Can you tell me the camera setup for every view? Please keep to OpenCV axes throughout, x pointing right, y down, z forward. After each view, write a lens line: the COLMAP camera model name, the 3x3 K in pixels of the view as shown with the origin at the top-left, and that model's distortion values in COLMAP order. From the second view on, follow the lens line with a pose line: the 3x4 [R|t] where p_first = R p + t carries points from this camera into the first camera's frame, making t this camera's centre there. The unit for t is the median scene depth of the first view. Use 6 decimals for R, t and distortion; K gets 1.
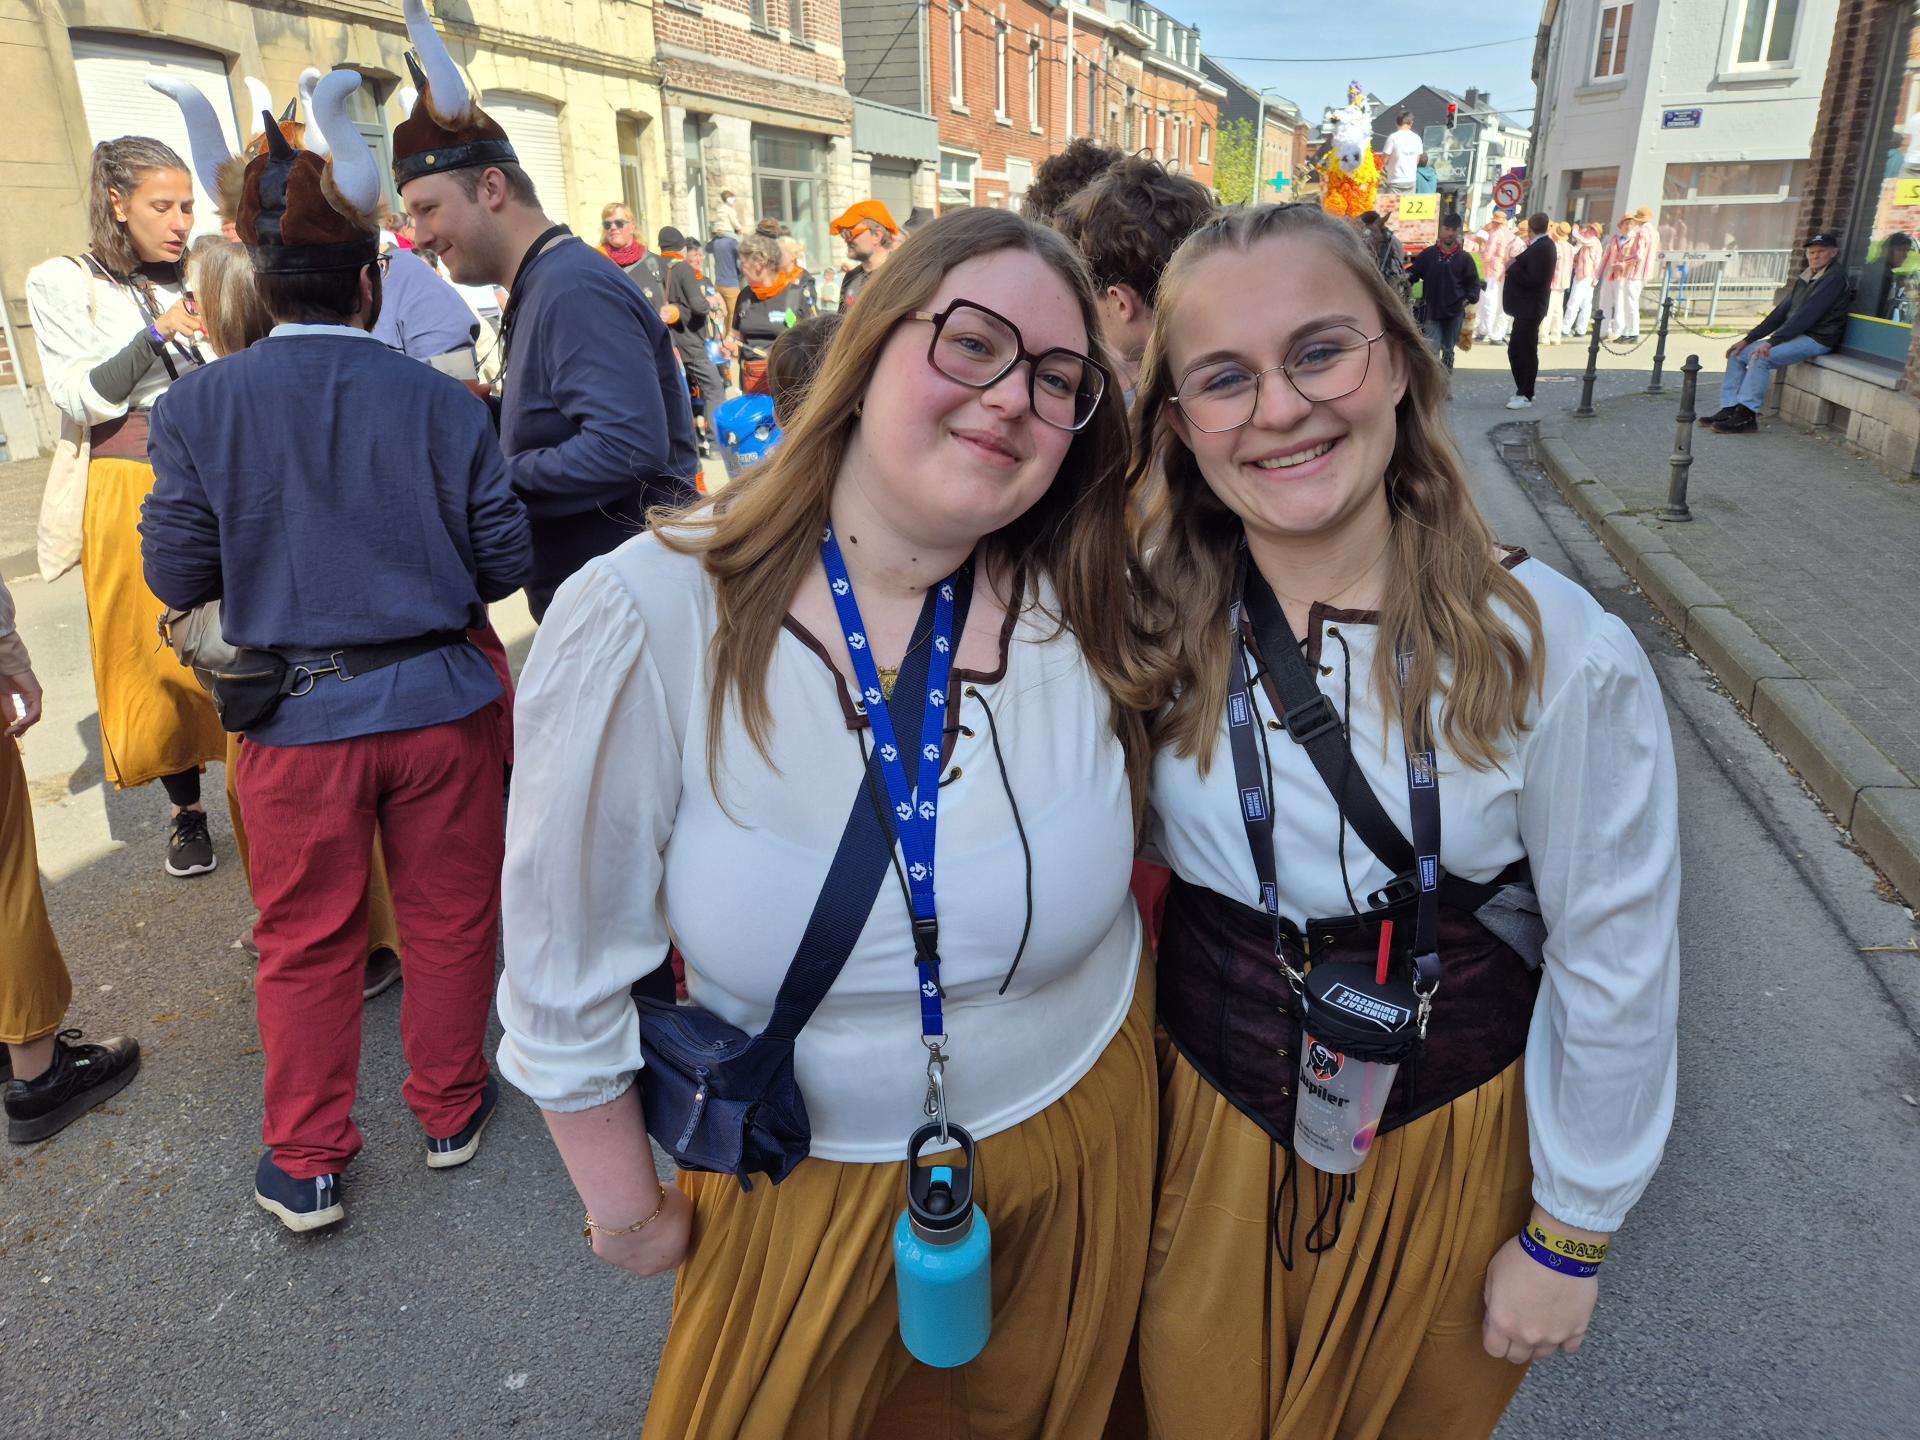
lens RADIAL K [[1299.7, 0, 955.0], [0, 1299.7, 704.2], [0, 0, 1]] dist [0.065359, -0.048520]
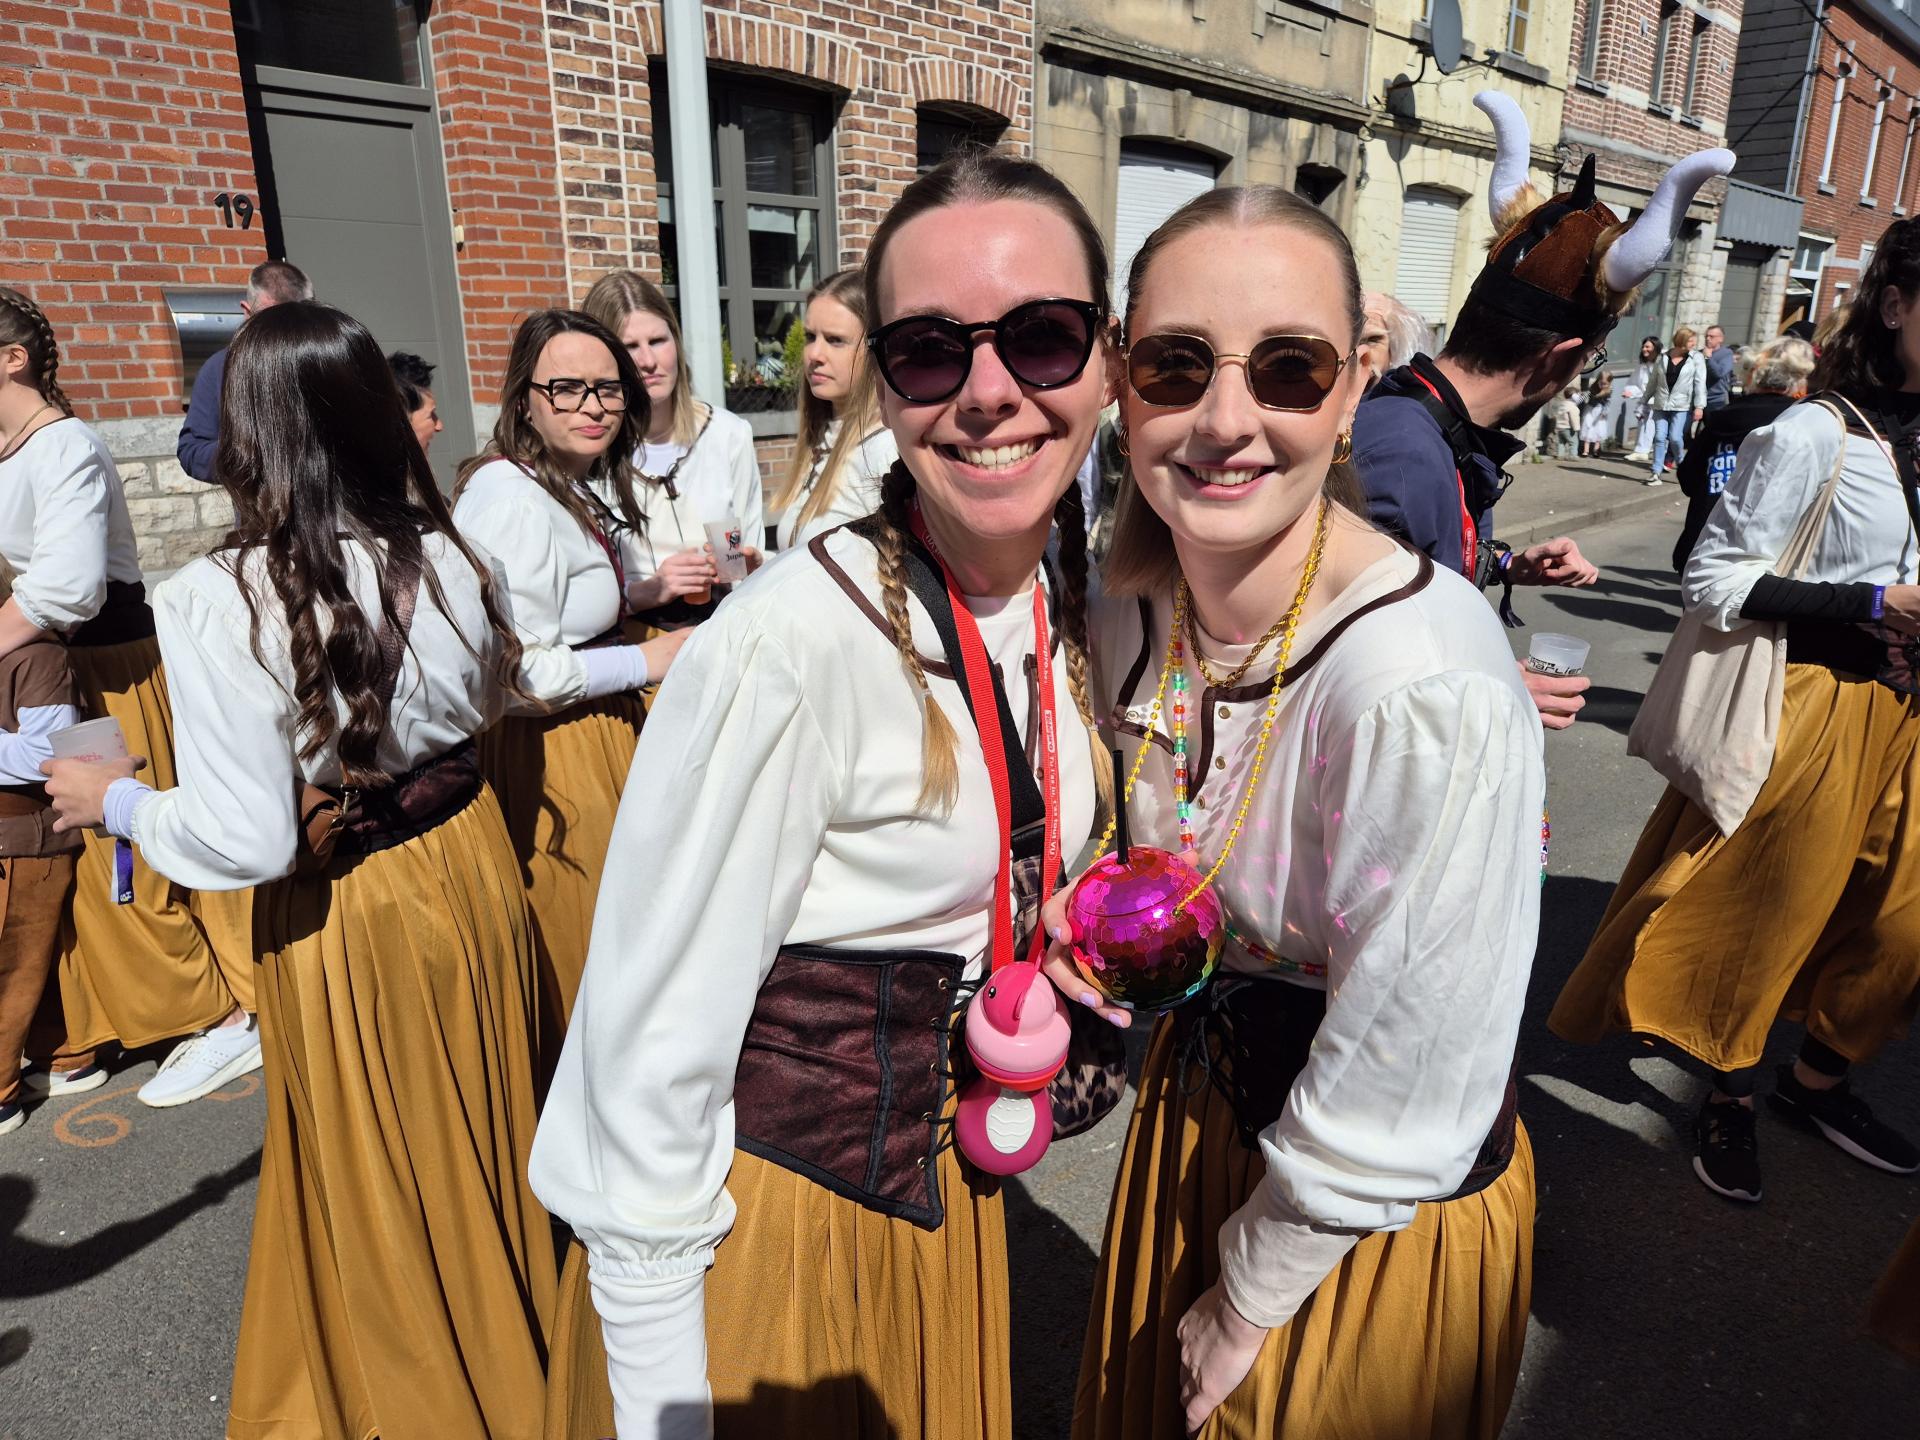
lens RADIAL K [[1299.7, 0, 973.4], [0, 1299.7, 716.9], [0, 0, 1]] dist [0.065359, -0.048520]
pose [[0.899605, 0.143682, -0.412390, -0.114711], [-0.164710, 0.986217, -0.015694, -0.009698], [0.404451, 0.082043, 0.910872, 0.018919]]
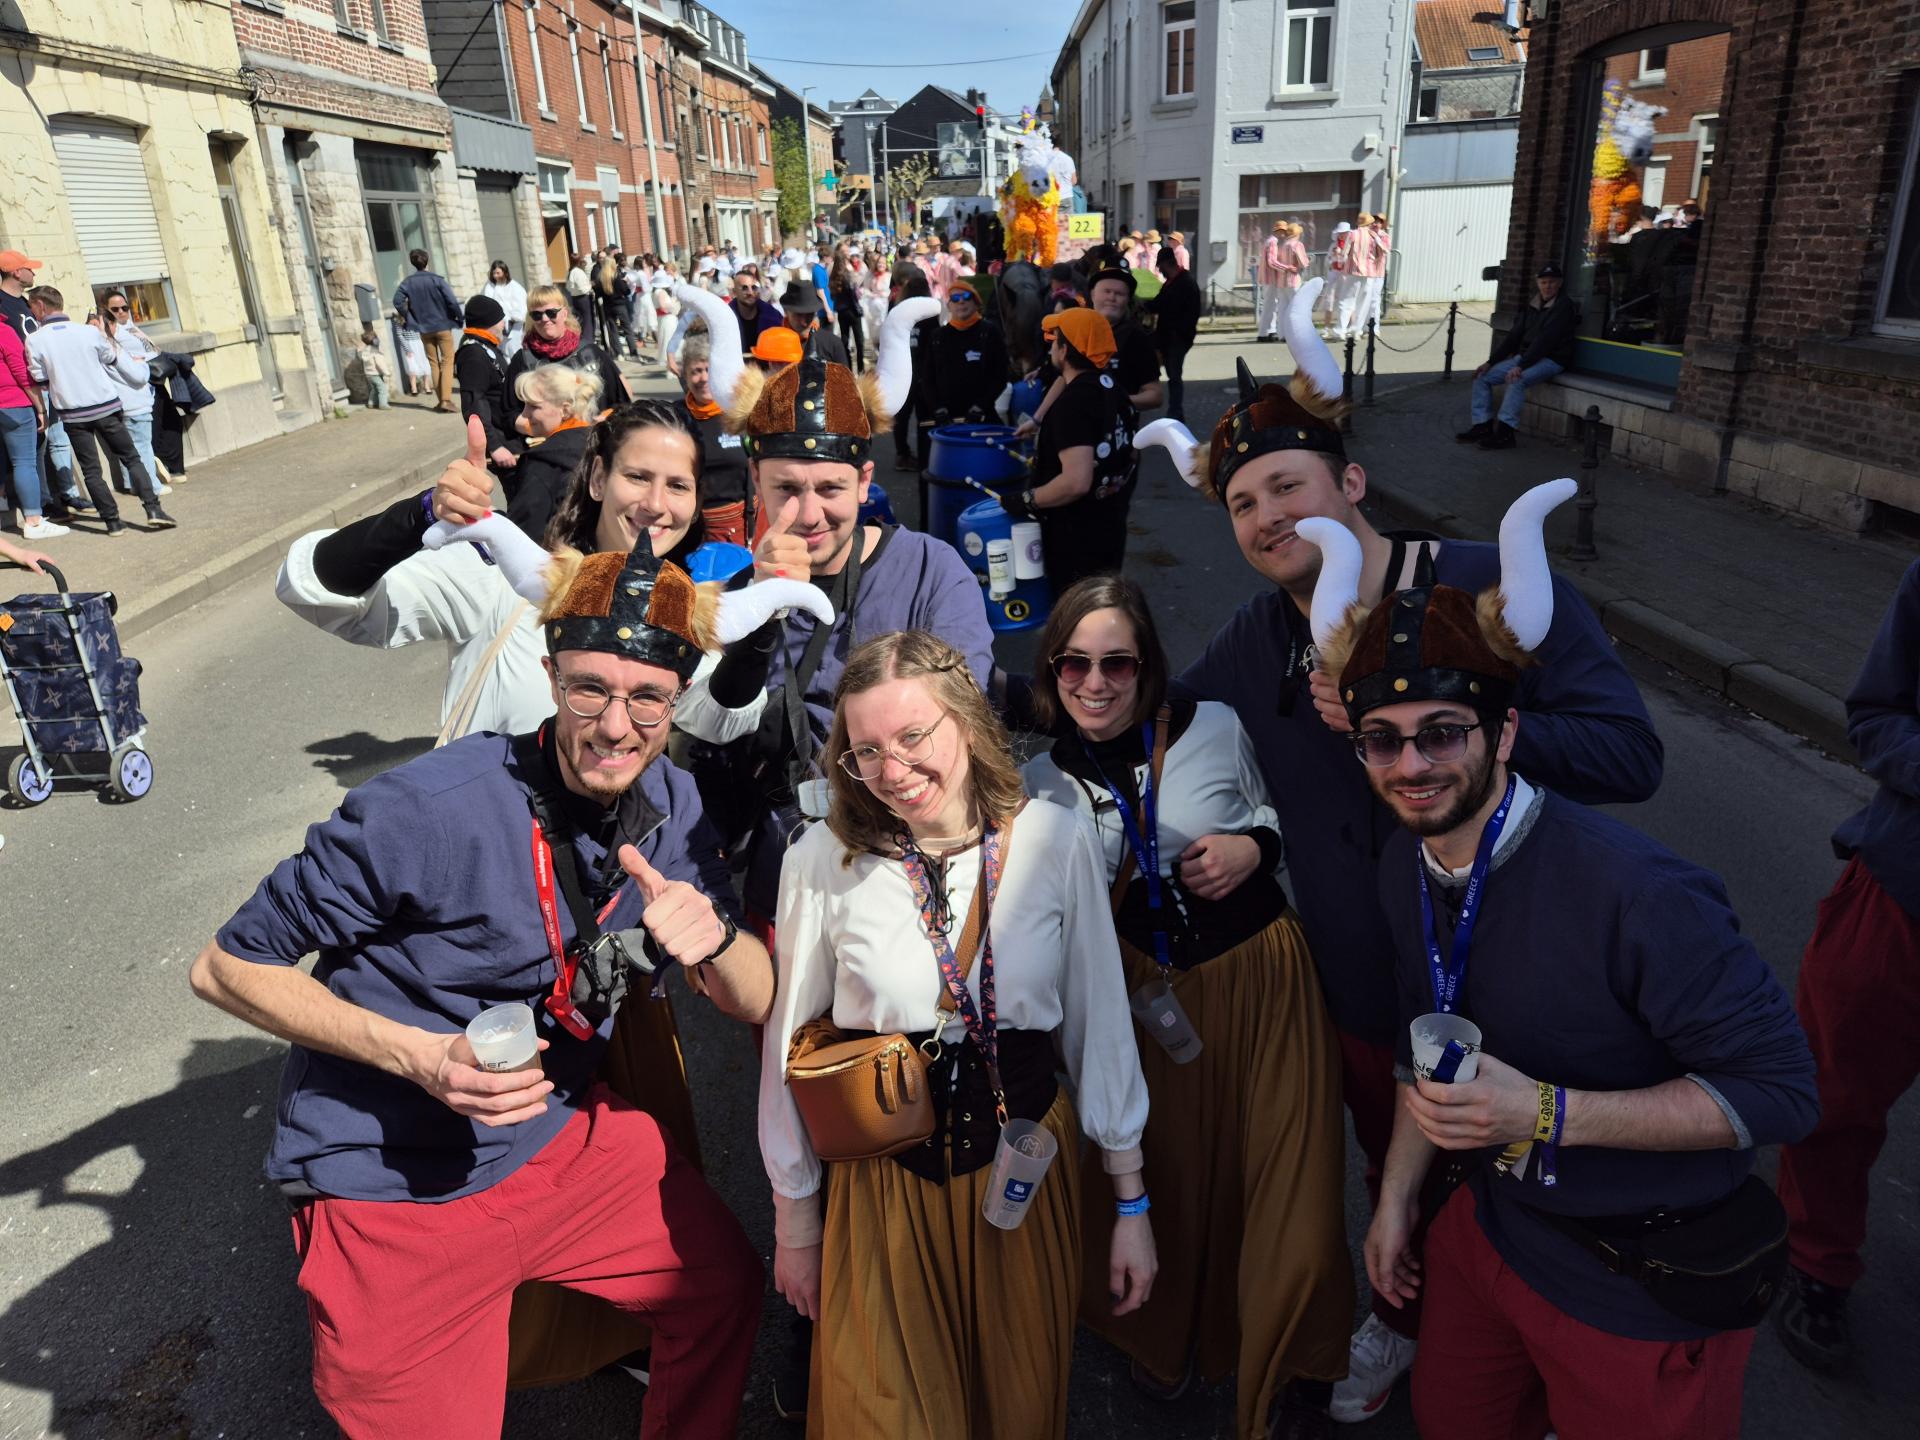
lens RADIAL K [[1299.7, 0, 978.4], [0, 1299.7, 691.5], [0, 0, 1]] dist [0.065359, -0.048520]
pose [[0.936063, -0.138883, 0.323261, -0.086911], [0.139593, 0.989984, 0.021108, -0.040925], [-0.322955, 0.025366, 0.946074, 0.053631]]
